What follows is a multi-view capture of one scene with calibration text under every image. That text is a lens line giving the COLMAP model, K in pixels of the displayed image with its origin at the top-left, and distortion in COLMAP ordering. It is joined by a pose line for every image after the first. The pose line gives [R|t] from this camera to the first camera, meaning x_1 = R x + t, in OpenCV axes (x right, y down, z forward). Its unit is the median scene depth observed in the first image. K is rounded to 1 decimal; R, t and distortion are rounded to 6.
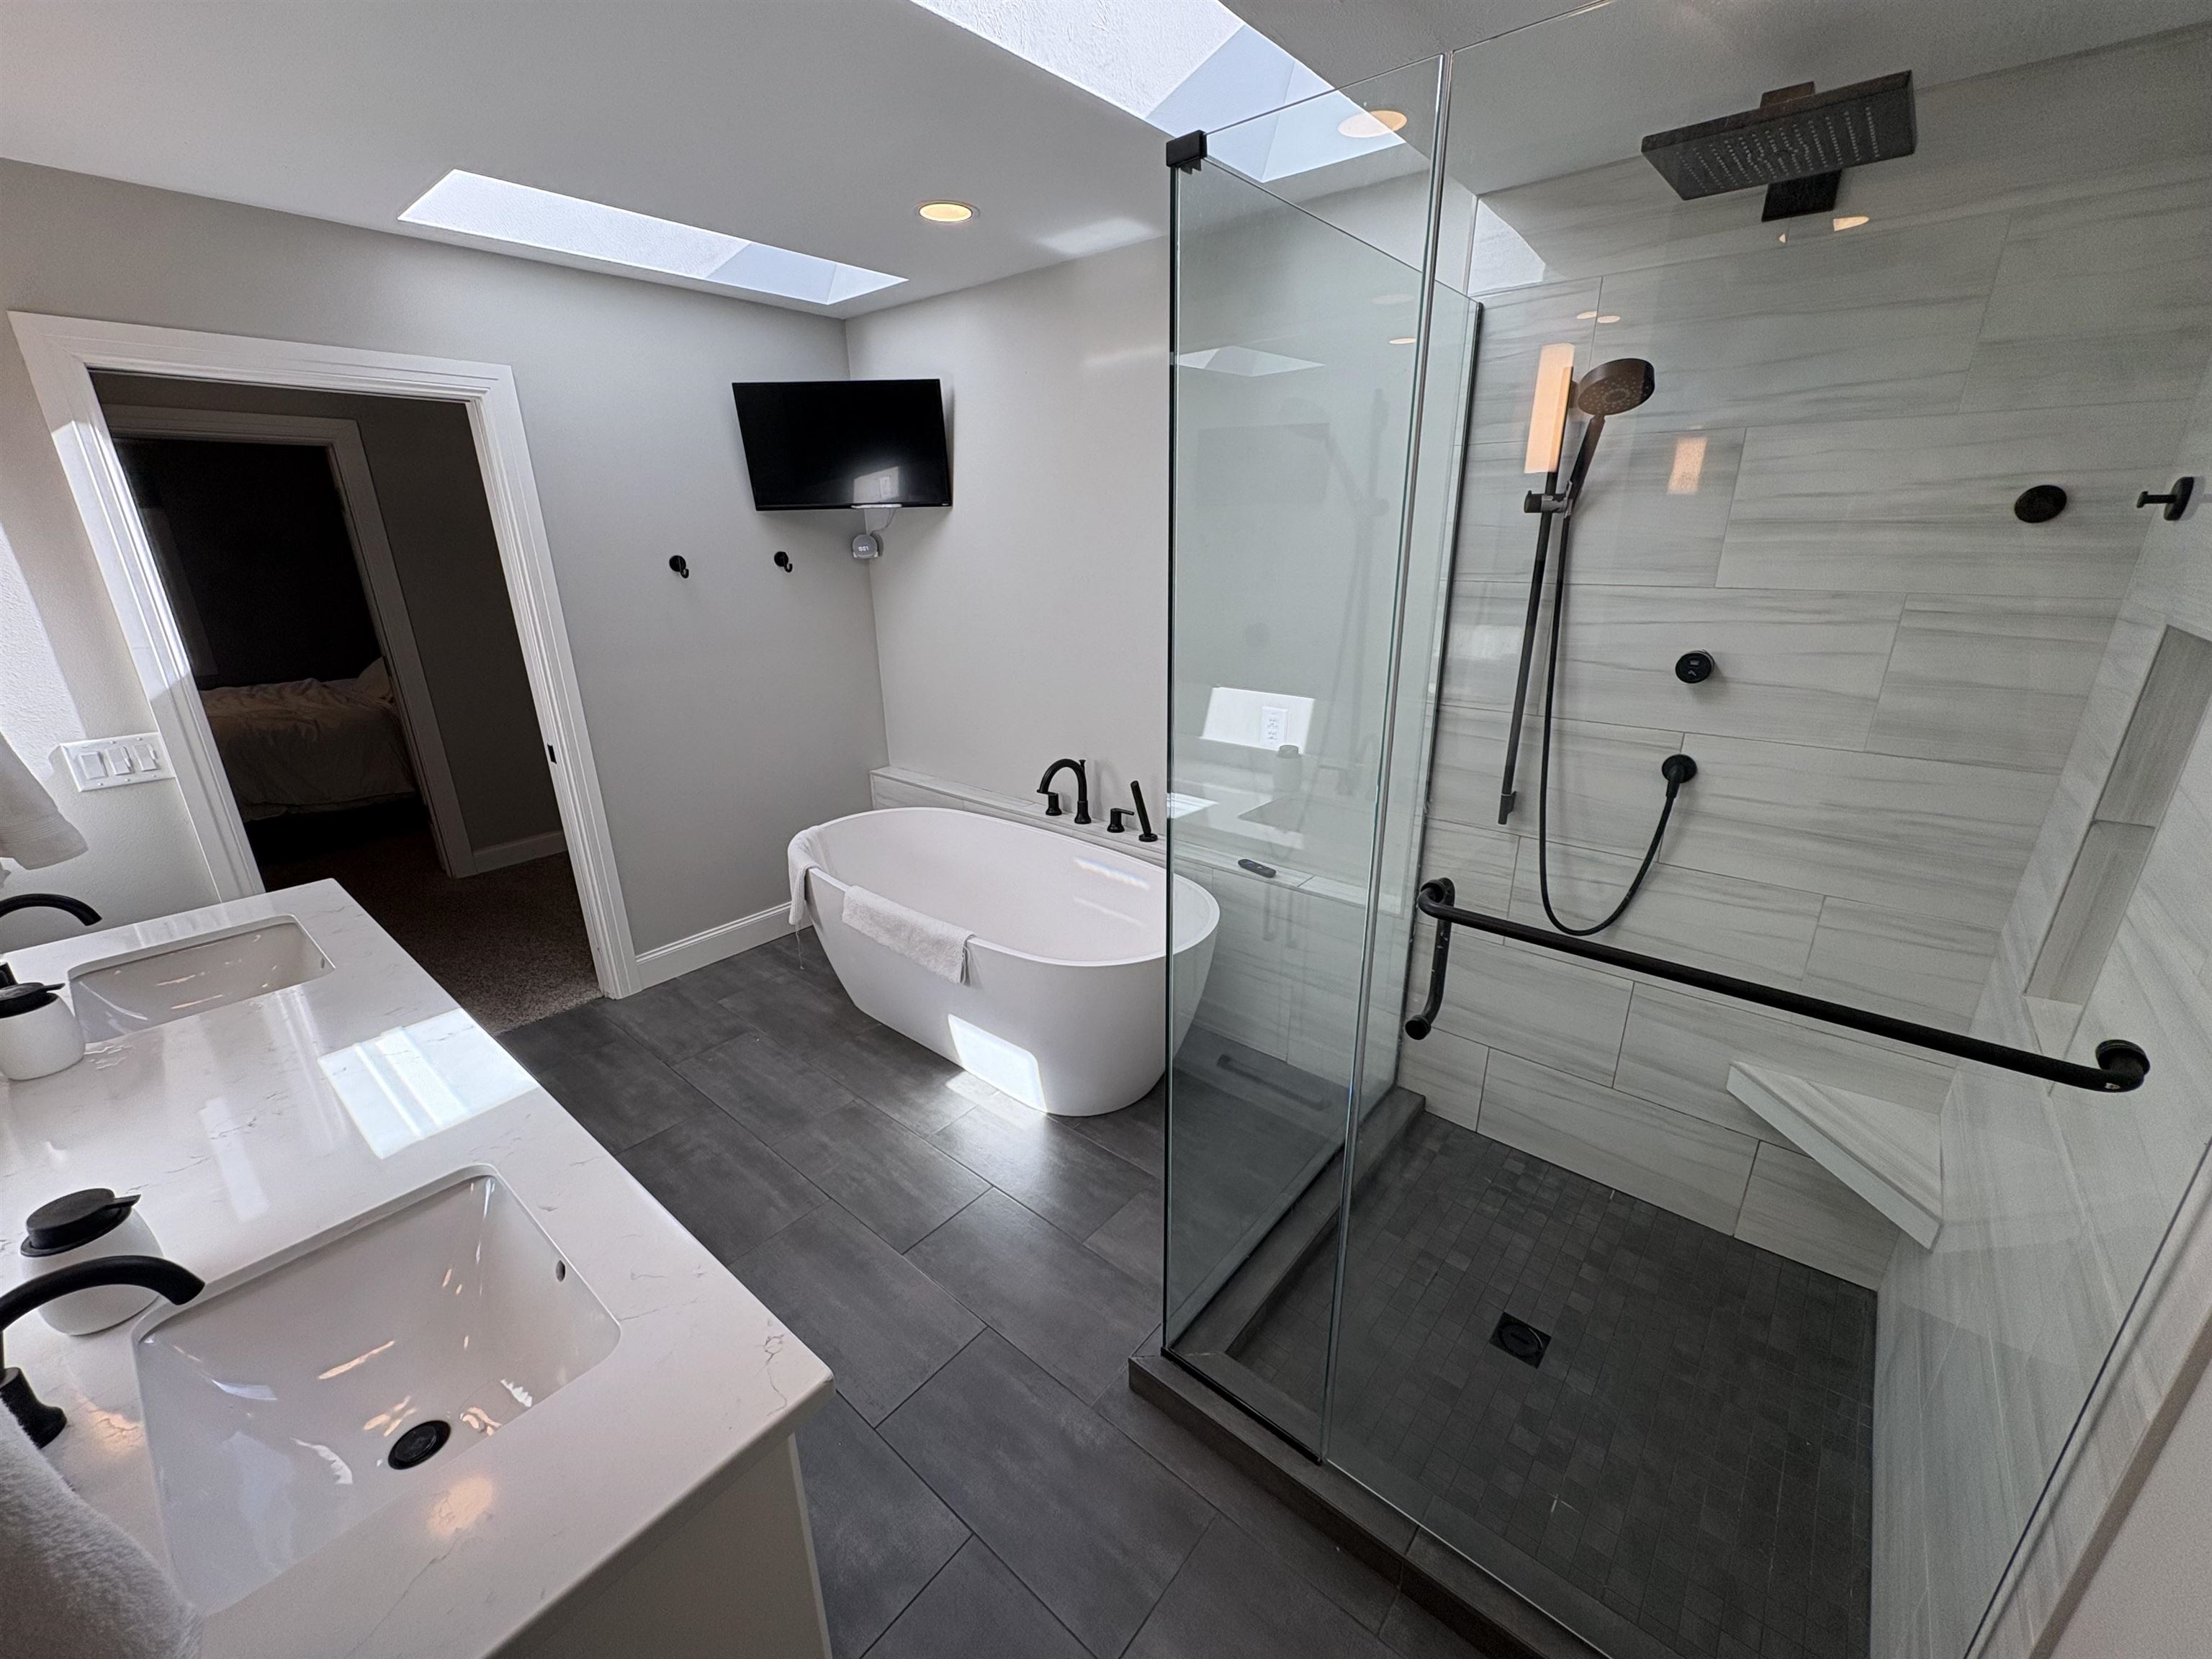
lens RADIAL K [[873.3, 0, 1108.3], [0, 873.3, 829.6], [0, 0, 1]] dist [0.002107, 0.000120]
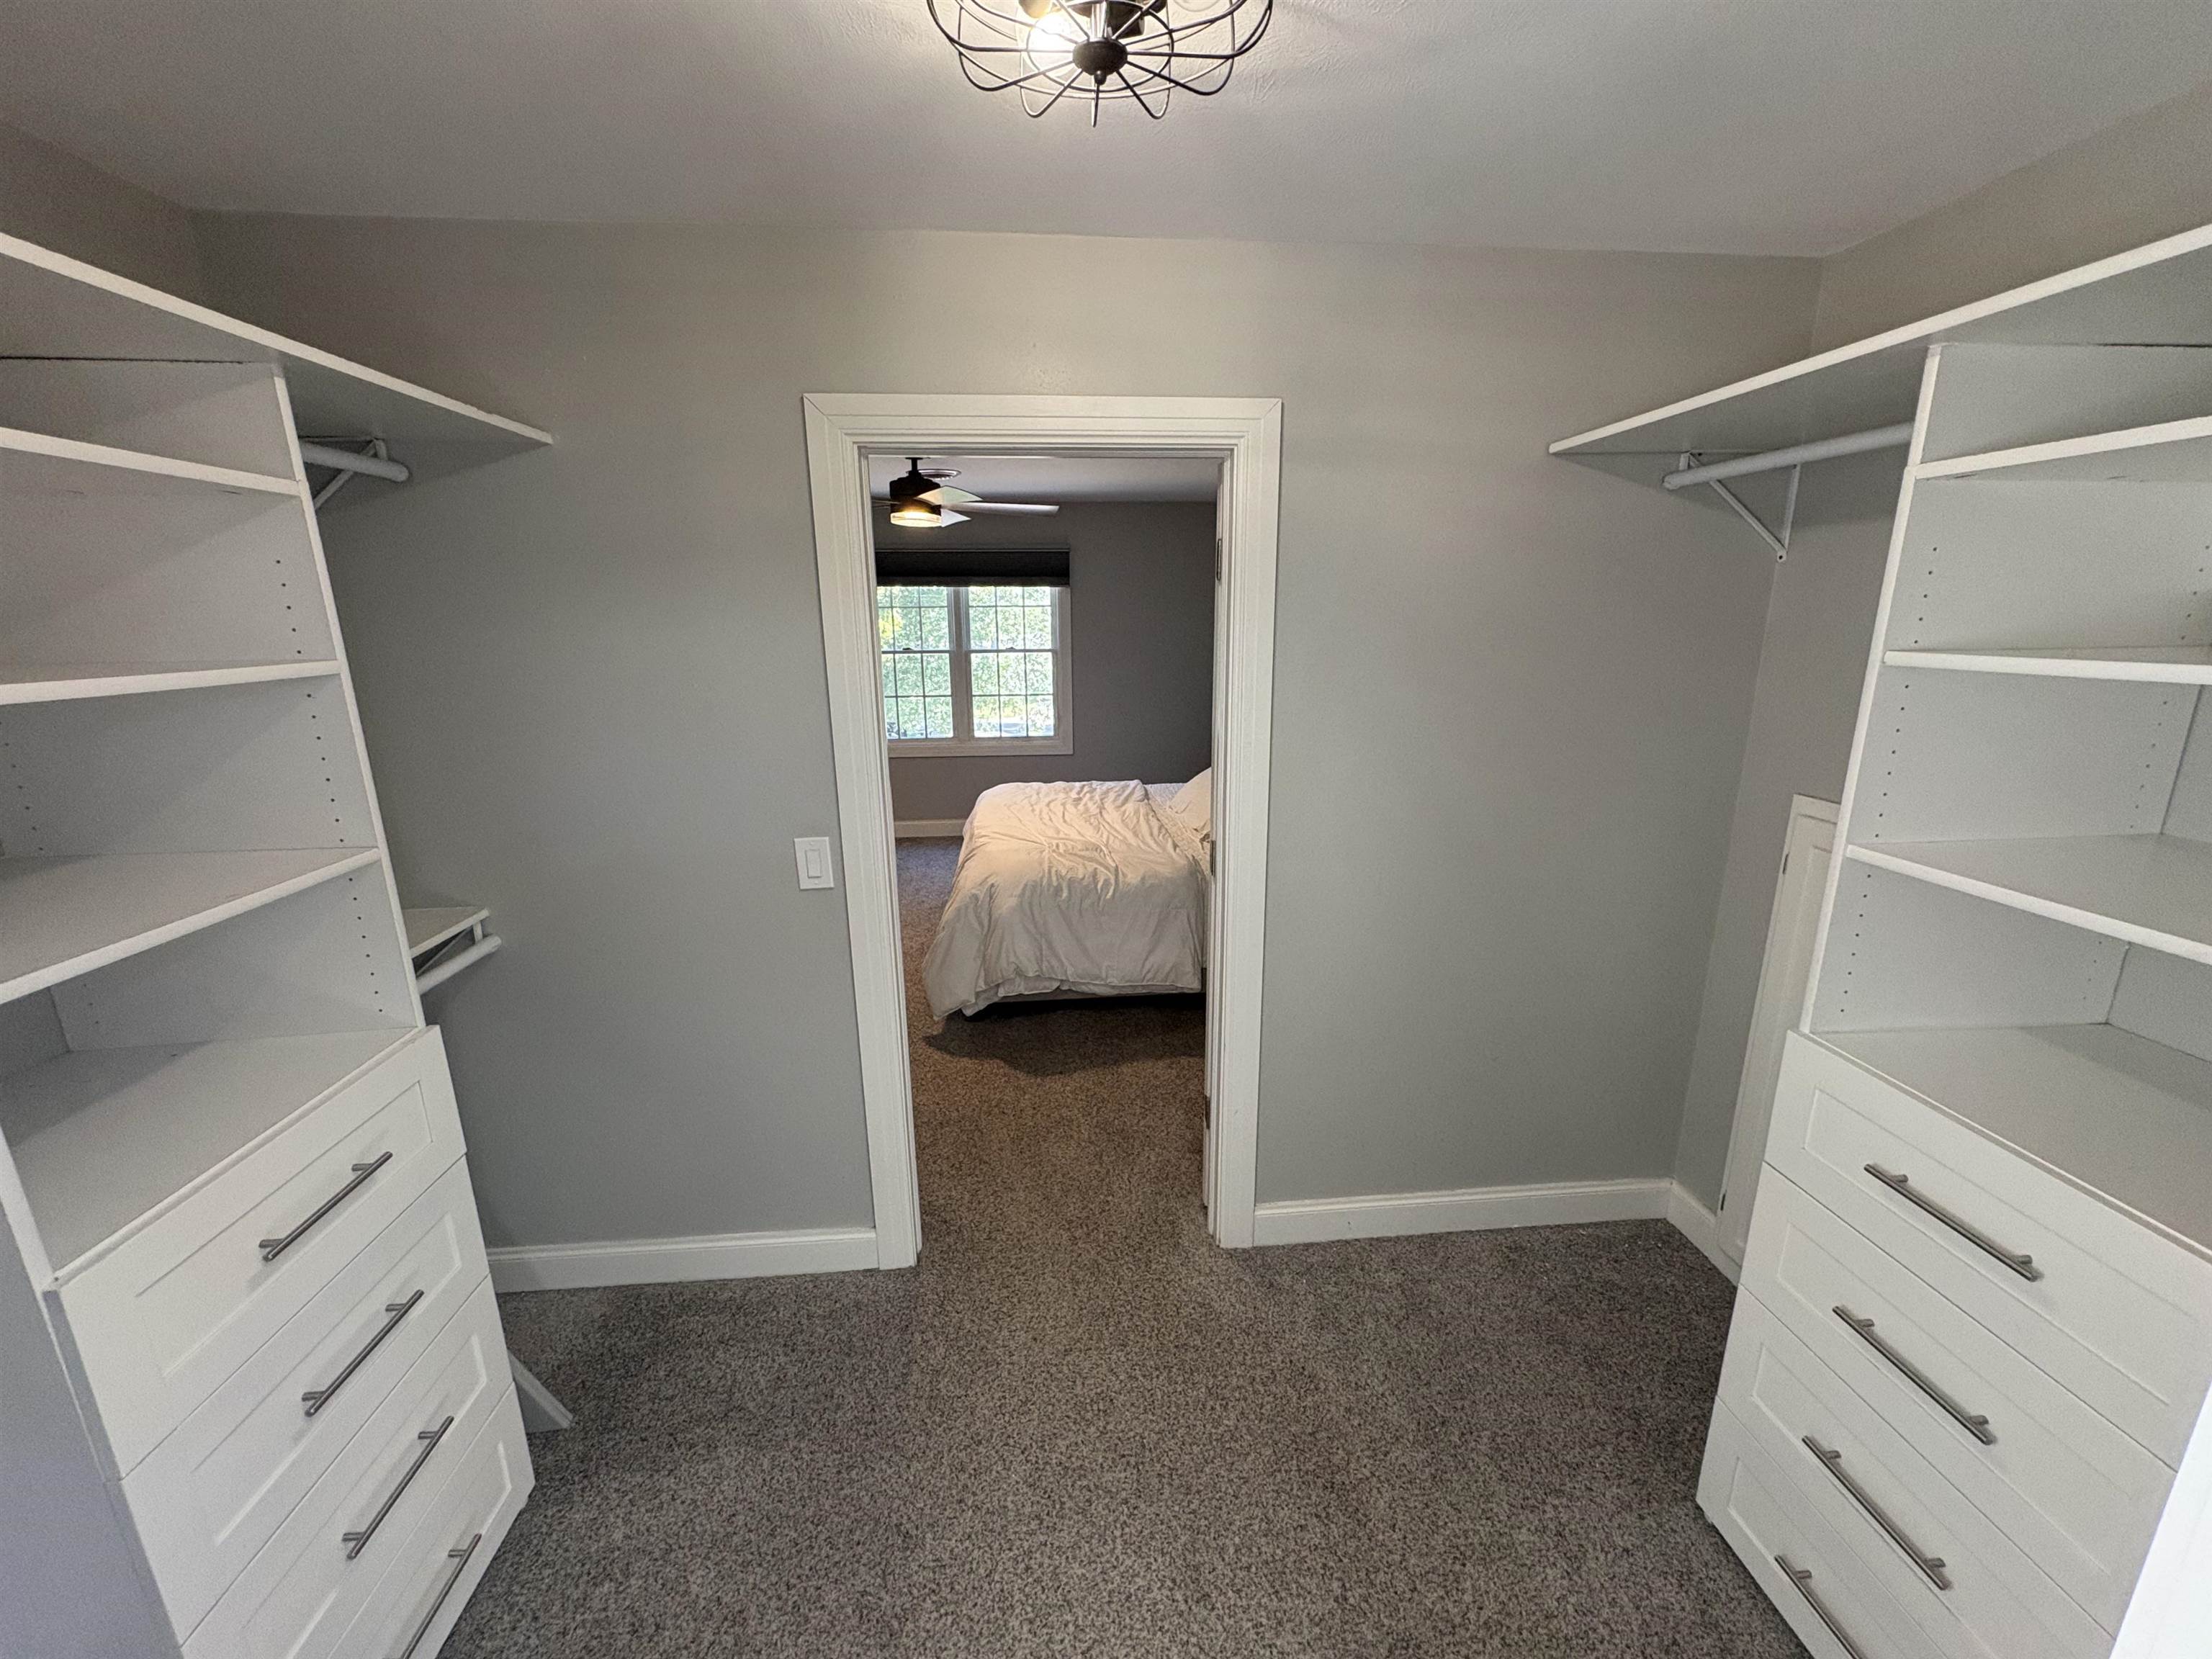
lens RADIAL K [[873.3, 0, 1109.8], [0, 873.3, 826.5], [0, 0, 1]] dist [0.002107, 0.000120]
pose [[0.697209, 0.180546, -0.693760, -0.418283], [-0.237243, 0.971344, 0.014363, -0.168370], [0.676473, 0.154576, 0.720063, 0.473666]]
